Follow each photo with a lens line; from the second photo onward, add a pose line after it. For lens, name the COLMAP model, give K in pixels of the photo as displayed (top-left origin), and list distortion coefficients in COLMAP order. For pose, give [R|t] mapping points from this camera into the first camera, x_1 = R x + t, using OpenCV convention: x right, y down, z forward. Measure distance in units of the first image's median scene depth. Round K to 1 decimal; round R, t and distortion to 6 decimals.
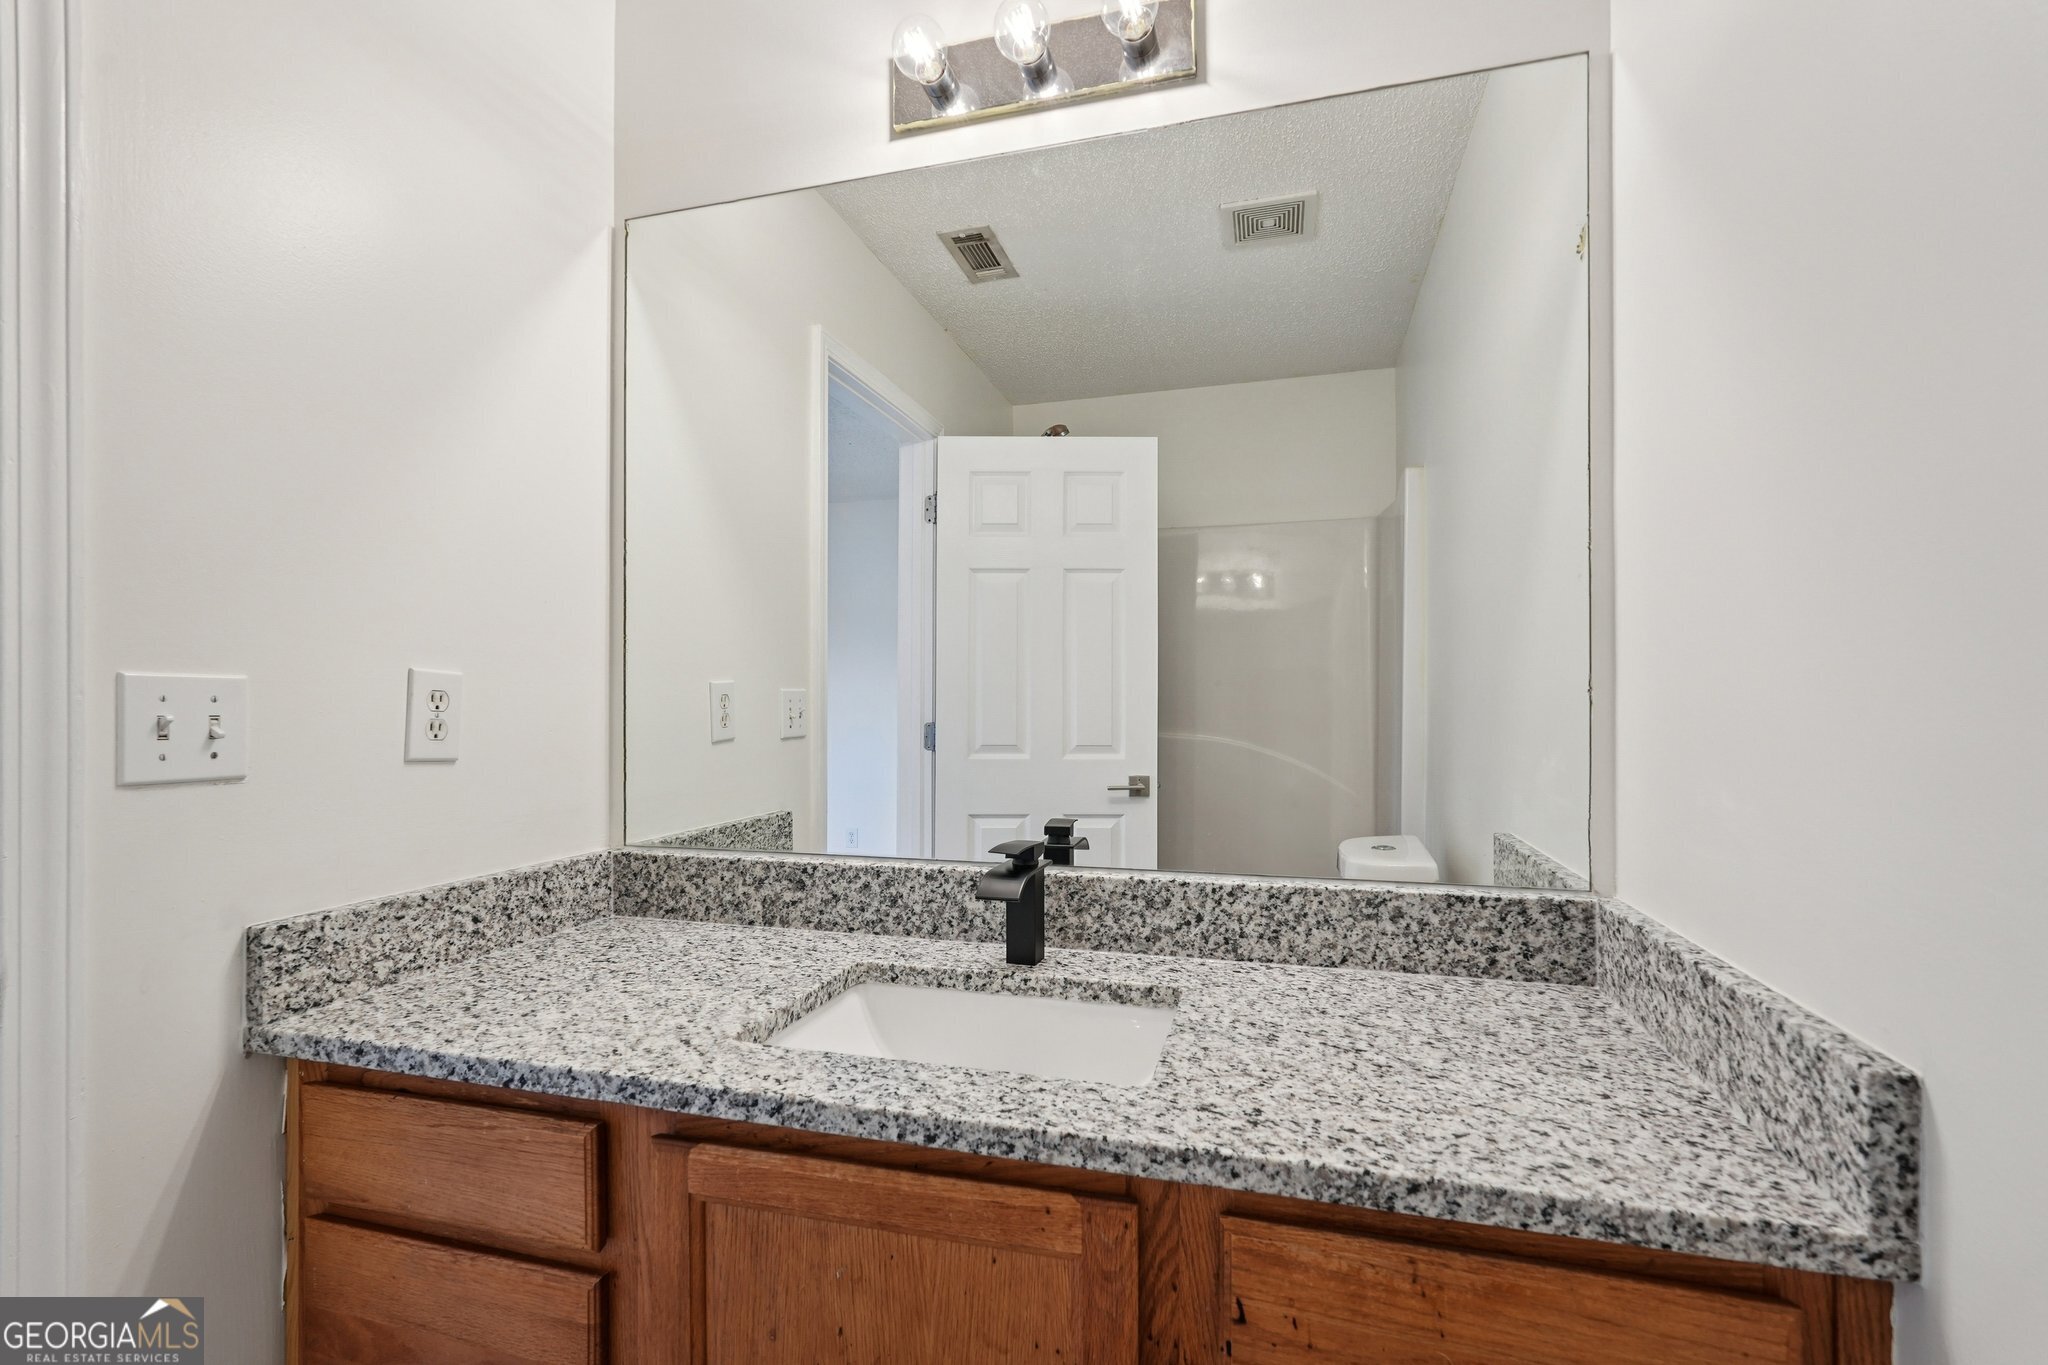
lens RADIAL K [[911.3, 0, 1016.0], [0, 911.3, 698.0], [0, 0, 1]] dist [-0.012500, 0.007649]
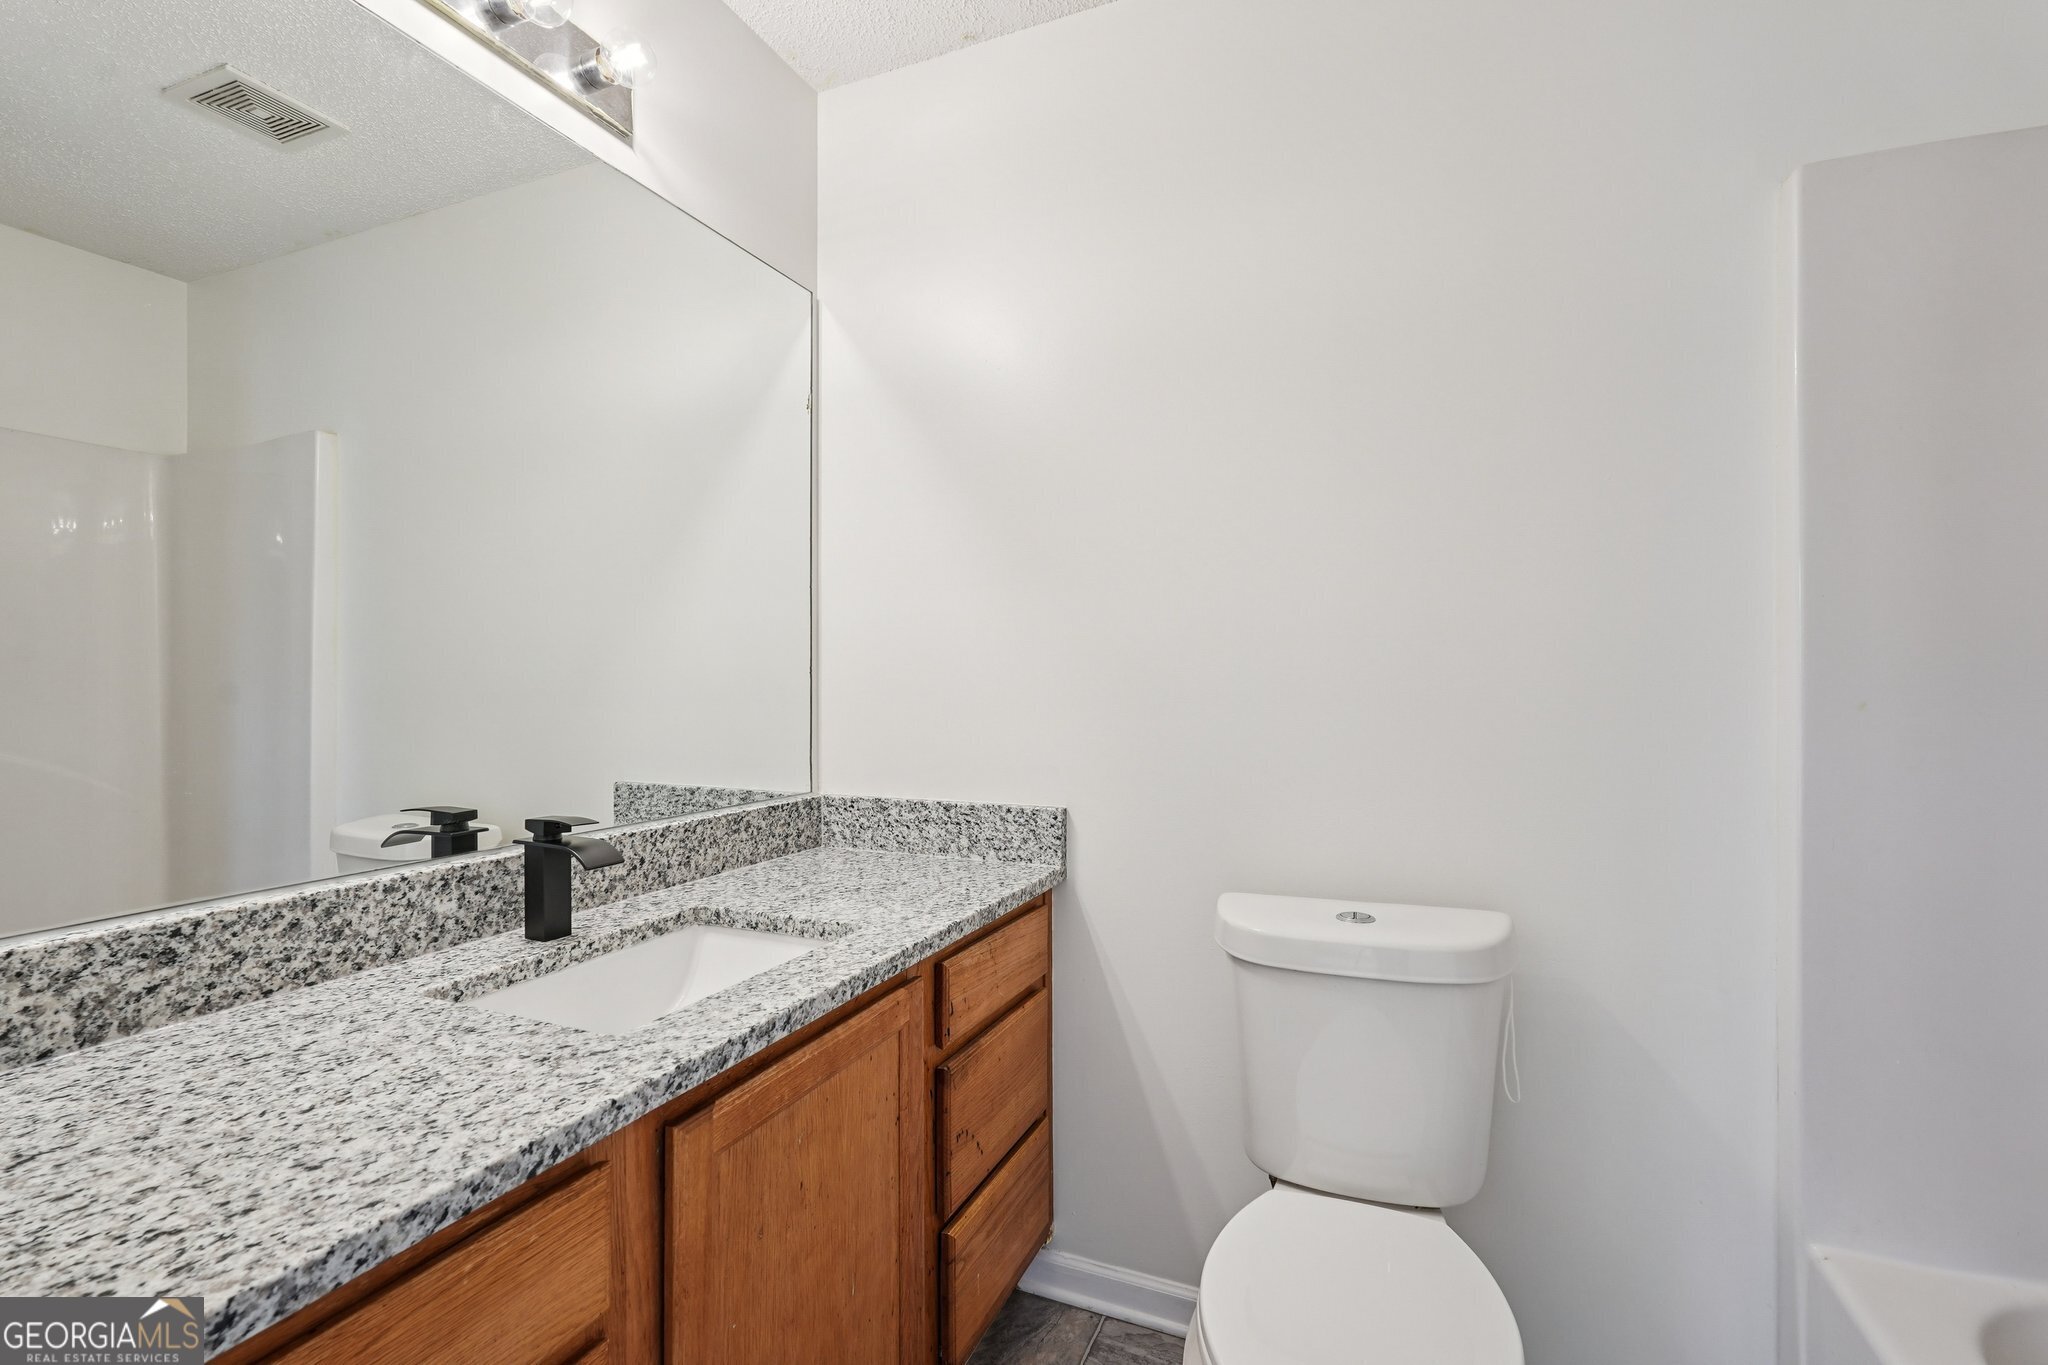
lens RADIAL K [[911.3, 0, 1029.3], [0, 911.3, 674.0], [0, 0, 1]] dist [-0.012500, 0.007649]
pose [[0.129003, 0.010403, 0.991590, -0.922978], [-0.004919, 0.999939, -0.009851, 0.008443], [-0.991632, -0.003606, 0.129047, 0.356438]]
